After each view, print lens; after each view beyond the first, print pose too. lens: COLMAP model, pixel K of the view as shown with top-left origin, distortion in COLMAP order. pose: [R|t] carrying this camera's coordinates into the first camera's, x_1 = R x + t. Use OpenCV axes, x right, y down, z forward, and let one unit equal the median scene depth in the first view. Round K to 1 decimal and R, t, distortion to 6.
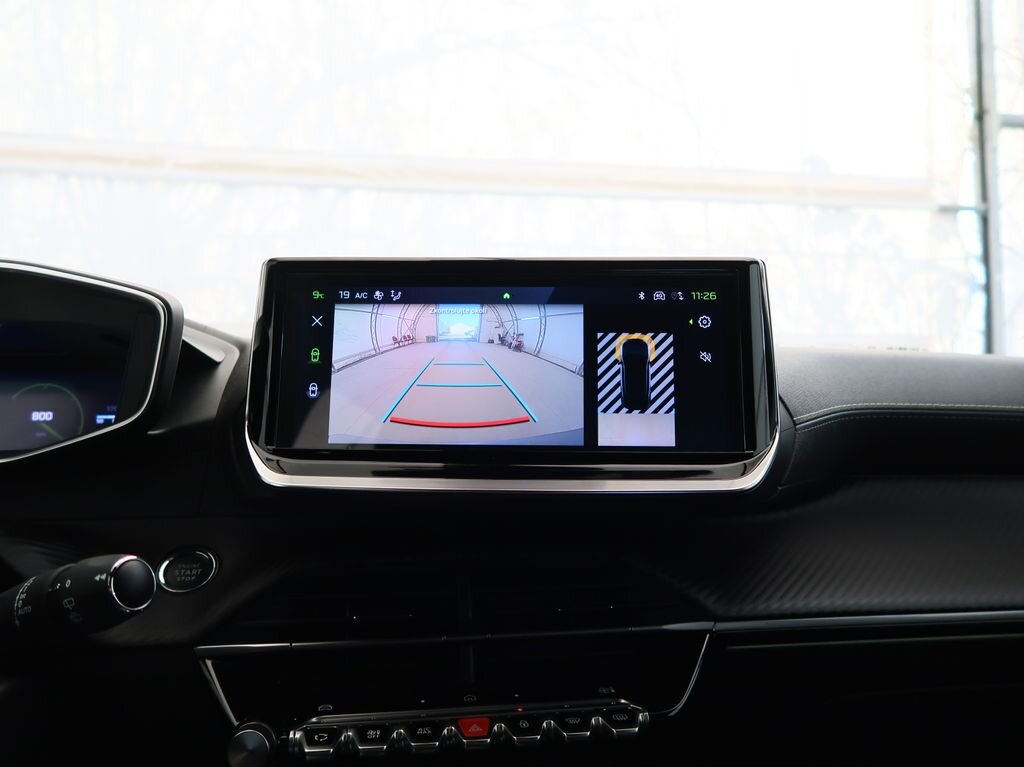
lens RADIAL K [[803.9, 0, 512.0], [0, 803.9, 383.5], [0, 0, 1]] dist [-0.014269, -0.001732]
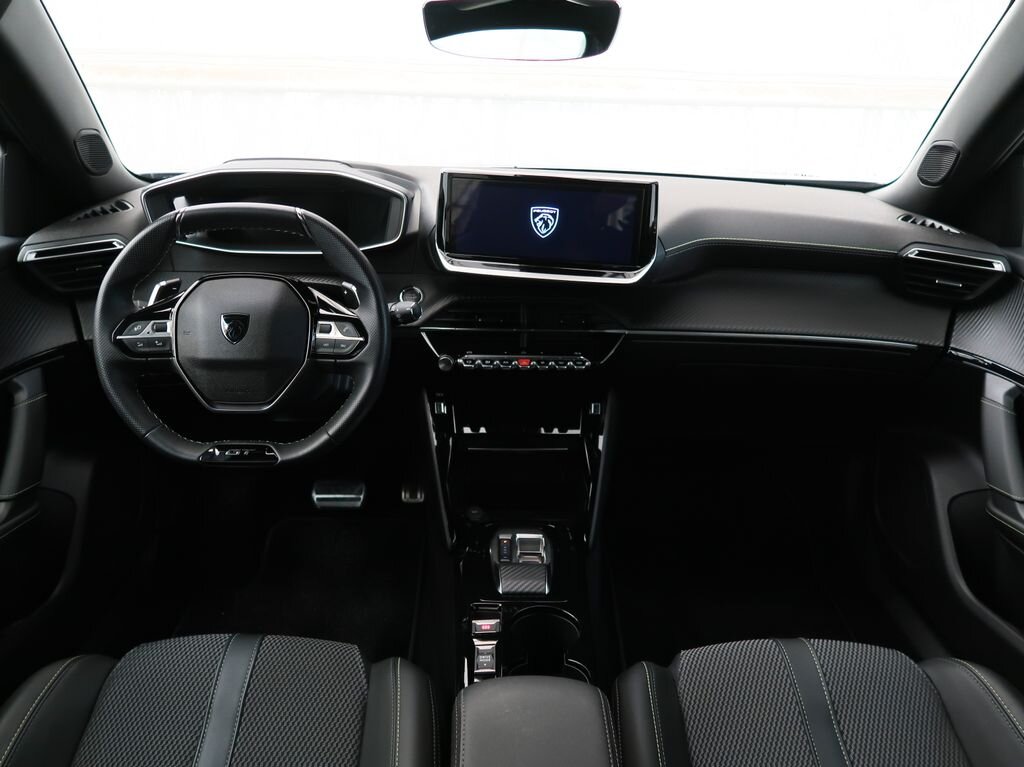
lens RADIAL K [[803.9, 0, 512.0], [0, 803.9, 383.5], [0, 0, 1]] dist [-0.014269, -0.001732]
pose [[0.993065, 0.068704, -0.095397, 0.172547], [-0.027154, 0.923567, 0.382474, -0.533594], [0.114384, -0.377232, 0.919028, -1.500346]]
